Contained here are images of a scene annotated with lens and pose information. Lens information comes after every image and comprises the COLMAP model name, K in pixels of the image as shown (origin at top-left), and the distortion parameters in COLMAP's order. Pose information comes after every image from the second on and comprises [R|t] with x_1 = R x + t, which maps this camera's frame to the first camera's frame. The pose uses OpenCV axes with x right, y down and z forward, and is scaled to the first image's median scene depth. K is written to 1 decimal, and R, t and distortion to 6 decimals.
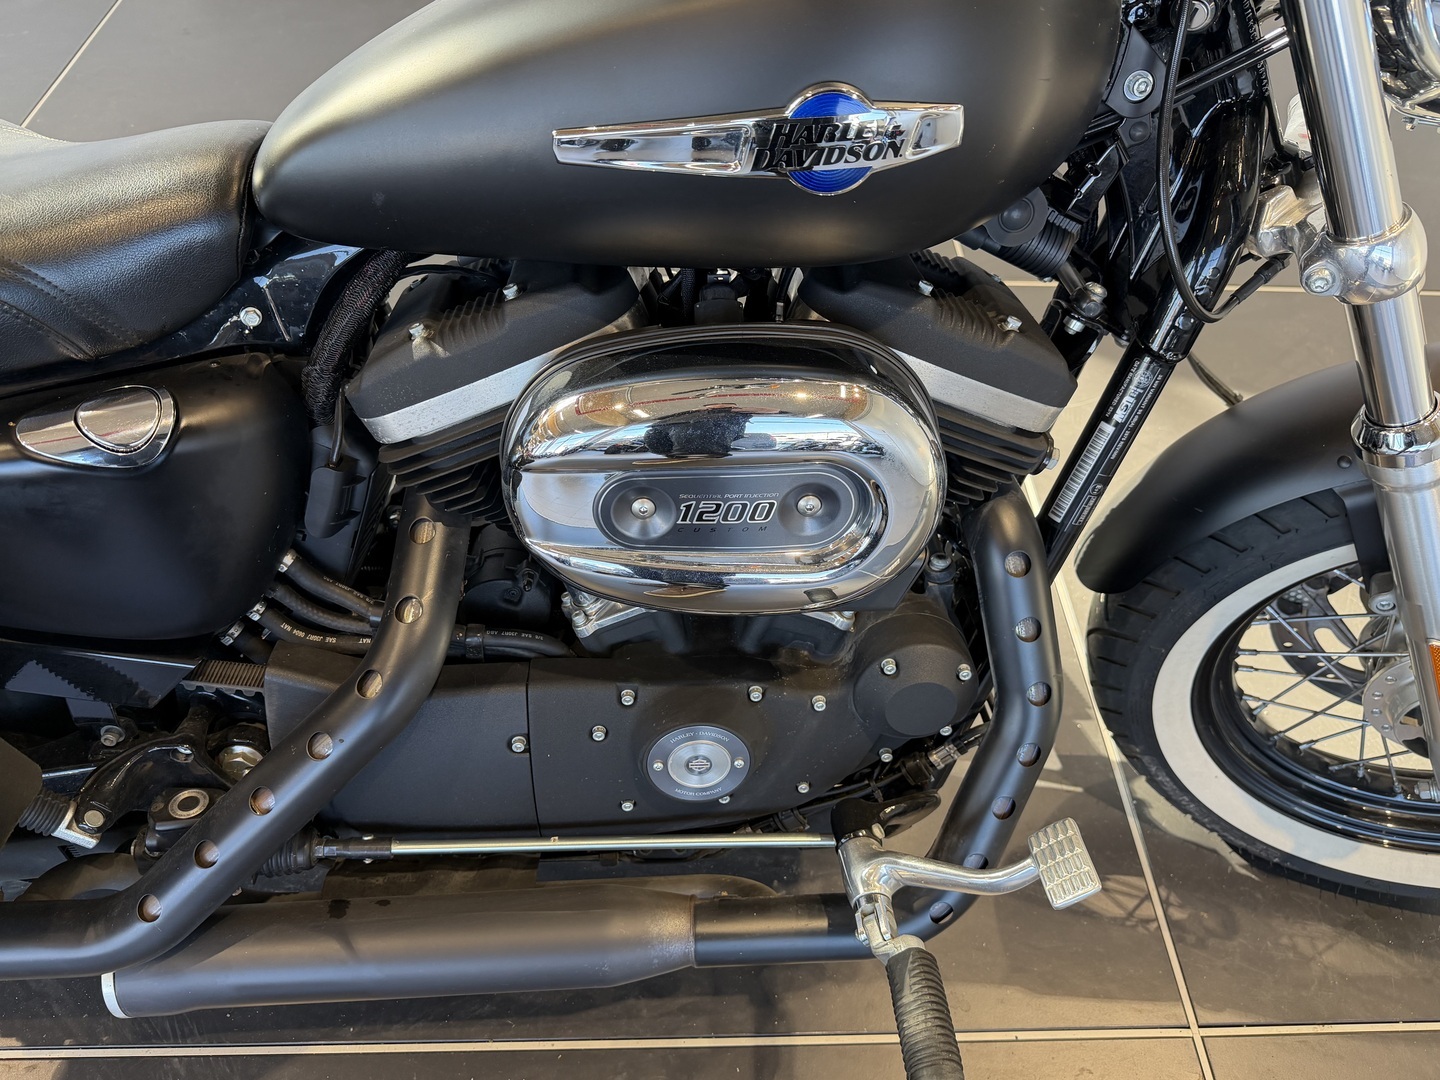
lens RADIAL K [[1039.9, 0, 728.5], [0, 1039.9, 541.7], [0, 0, 1]] dist [0.141279, -0.279973]
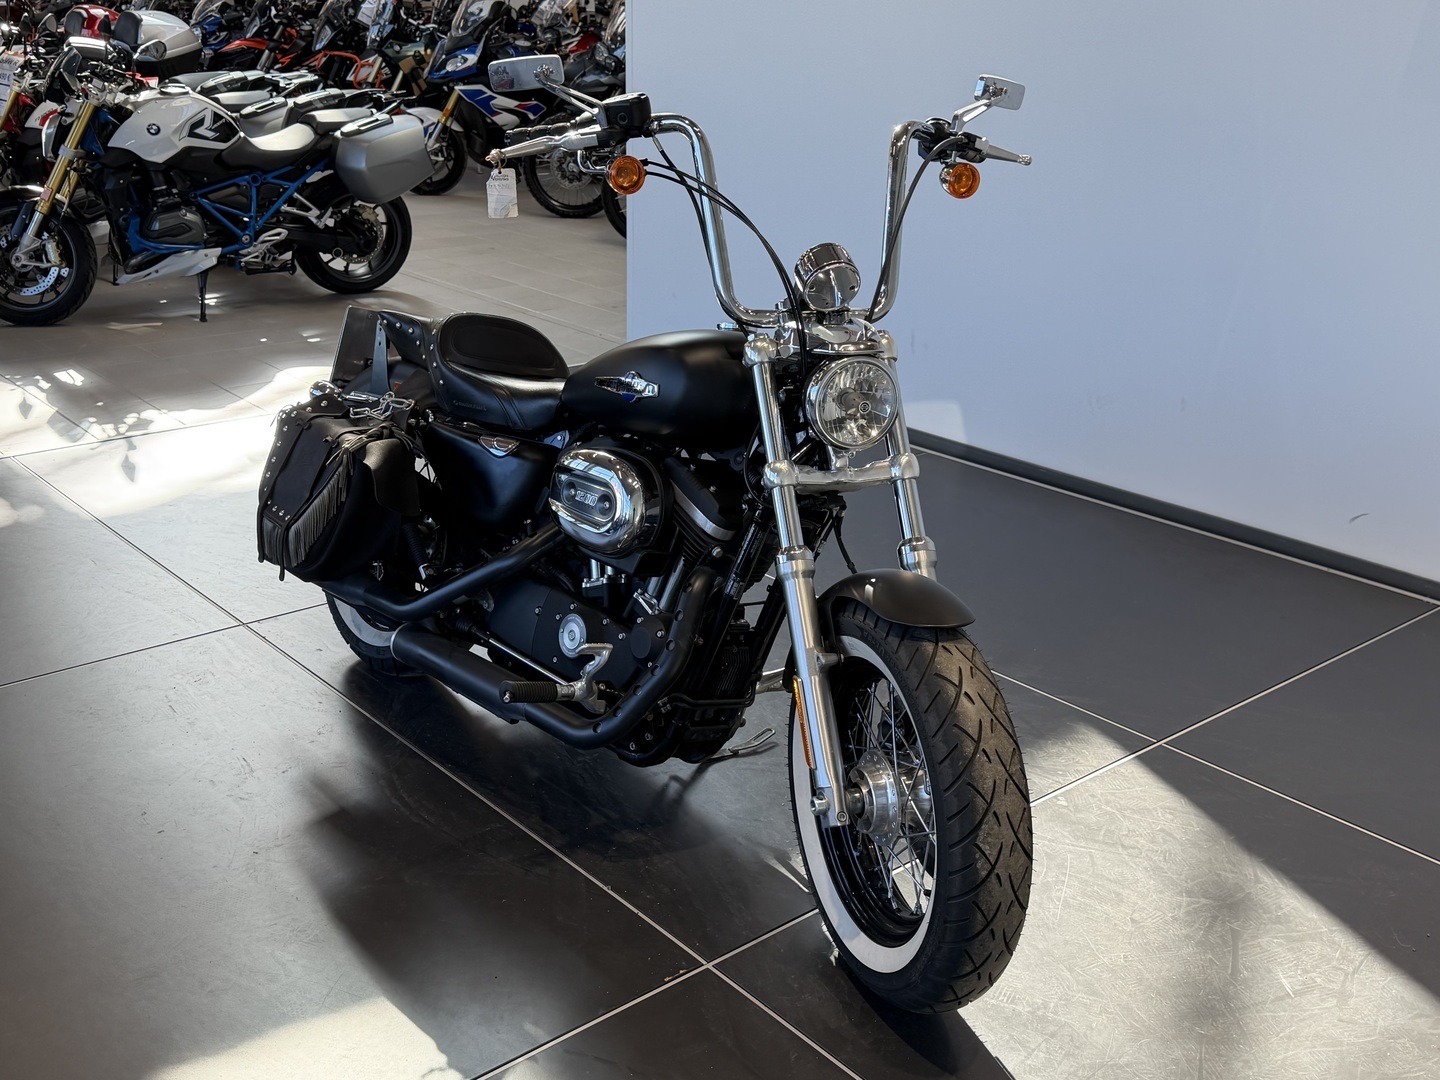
lens RADIAL K [[1555.3, 0, 743.8], [0, 1555.3, 536.9], [0, 0, 1]] dist [0.075060, -0.018131]
pose [[0.623095, 0.220454, -0.750435, 2.964915], [-0.584307, 0.769010, -0.259246, 0.768766], [0.519940, 0.600019, 0.607980, -1.127294]]
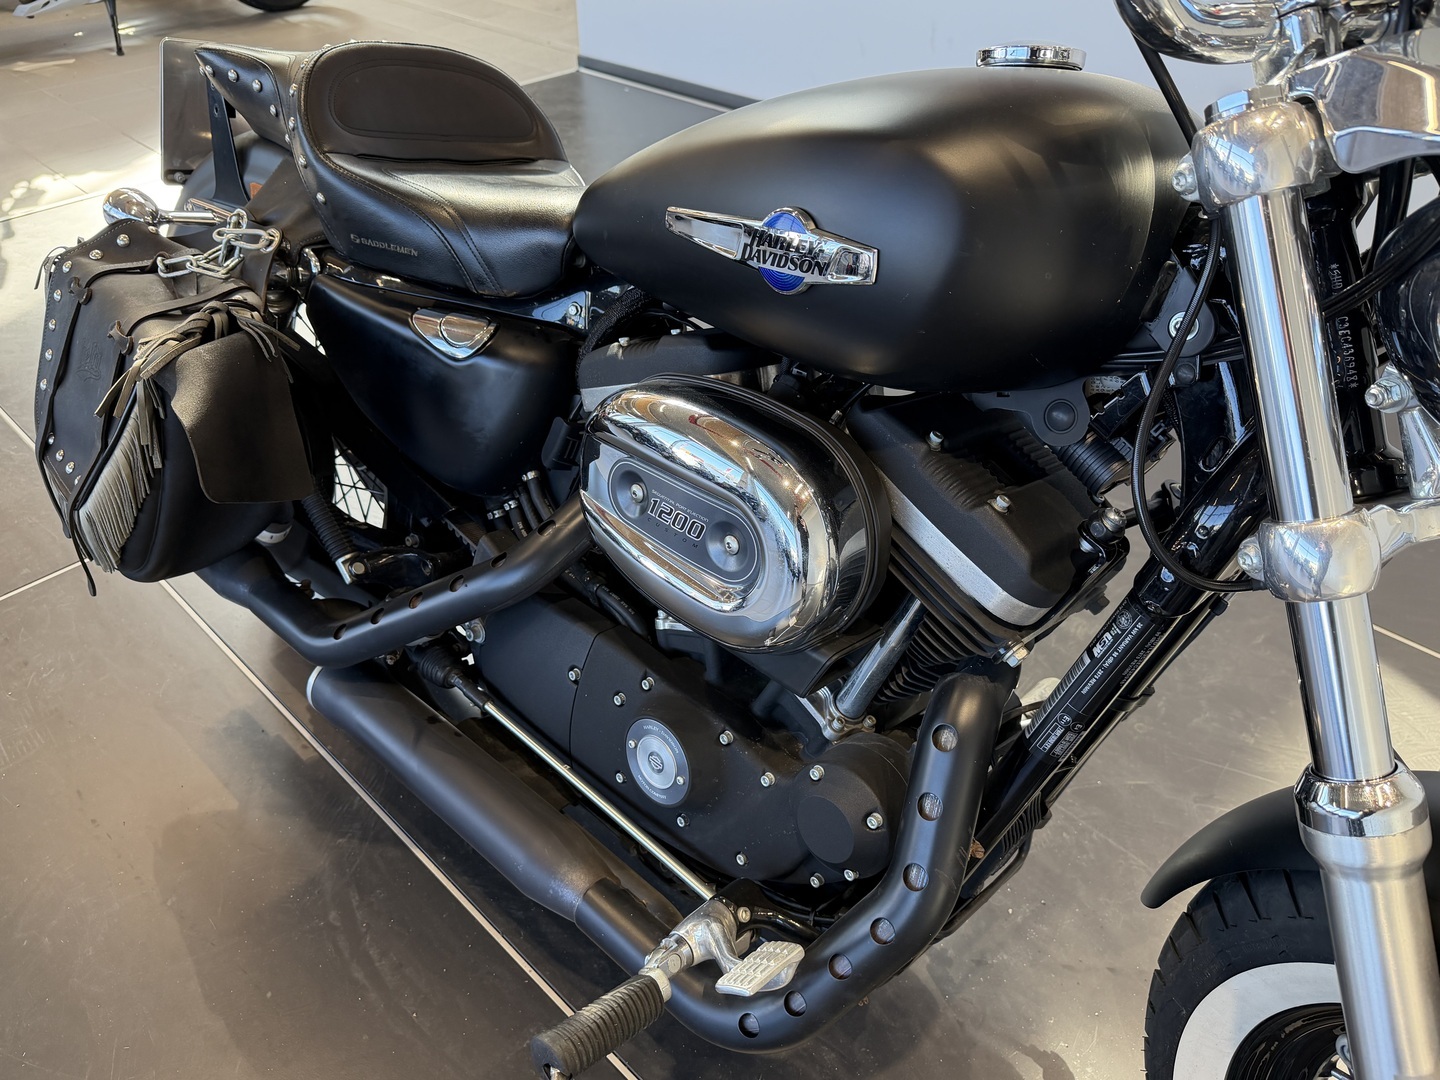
lens RADIAL K [[1062.3, 0, 713.9], [0, 1062.3, 542.7], [0, 0, 1]] dist [0.009393, -0.023853]
pose [[0.683471, 0.397438, -0.612299, 0.674518], [-0.519085, 0.854361, -0.024865, 0.002895], [0.513242, 0.334830, 0.790235, 0.030350]]
